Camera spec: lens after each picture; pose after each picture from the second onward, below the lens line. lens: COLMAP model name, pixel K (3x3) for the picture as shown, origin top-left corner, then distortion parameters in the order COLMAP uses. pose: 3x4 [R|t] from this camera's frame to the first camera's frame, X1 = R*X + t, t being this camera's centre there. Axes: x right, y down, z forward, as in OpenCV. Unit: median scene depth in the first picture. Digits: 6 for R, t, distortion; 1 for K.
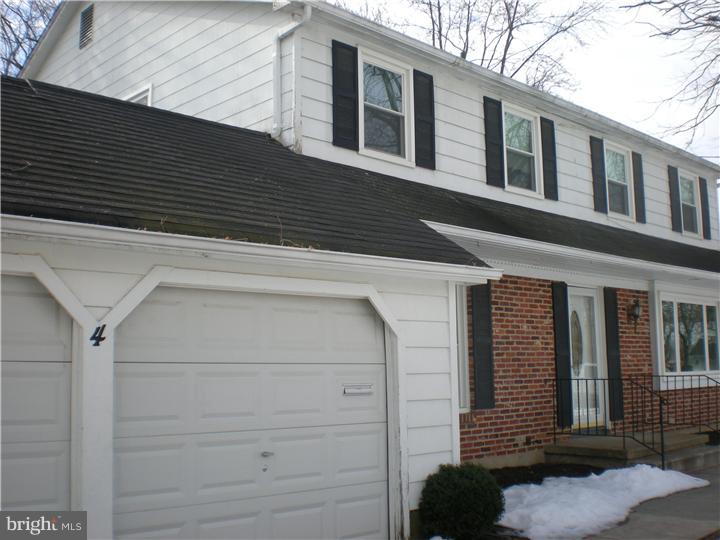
lens RADIAL K [[821.4, 0, 371.3], [0, 821.4, 278.6], [0, 0, 1]] dist [-0.108085, 0.000000]
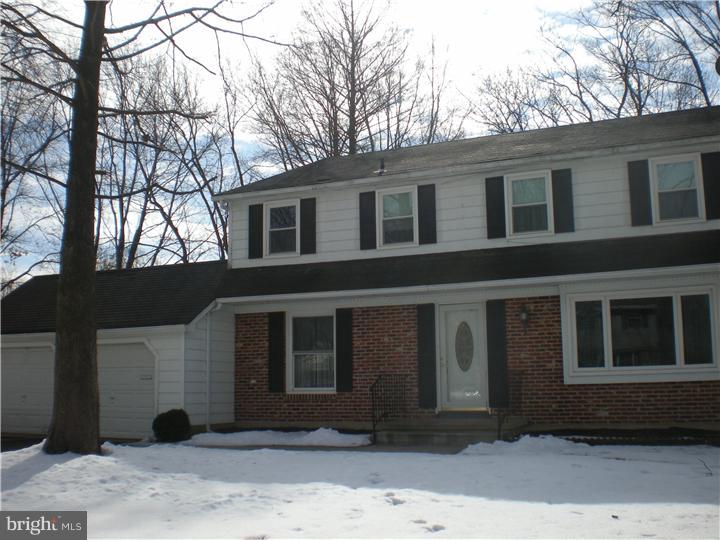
lens RADIAL K [[821.4, 0, 375.3], [0, 821.4, 275.4], [0, 0, 1]] dist [-0.108085, 0.000000]
pose [[0.369689, -0.111020, -0.922499, 1.956652], [0.114985, 0.990671, -0.073145, 0.063146], [0.922013, -0.079033, 0.379006, 0.518996]]
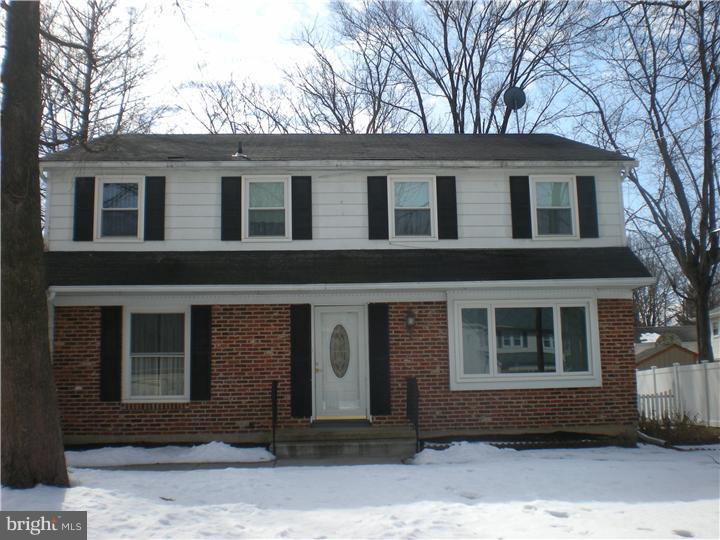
lens RADIAL K [[821.4, 0, 364.0], [0, 821.4, 271.3], [0, 0, 1]] dist [-0.108085, 0.000000]
pose [[0.760697, -0.089445, -0.642916, 1.495291], [0.081136, 0.995795, -0.042539, 0.020145], [0.644017, -0.019805, 0.764755, 0.103597]]
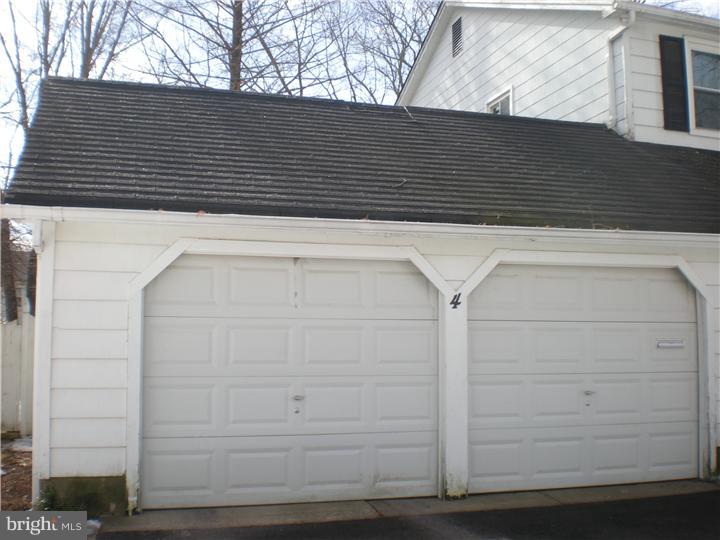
lens RADIAL K [[821.4, 0, 359.4], [0, 821.4, 270.2], [0, 0, 1]] dist [-0.108085, 0.000000]
pose [[0.880523, -0.026353, -0.473271, 0.104017], [0.041111, 0.998937, 0.020863, -0.010871], [0.472218, -0.037827, 0.880670, -0.179129]]
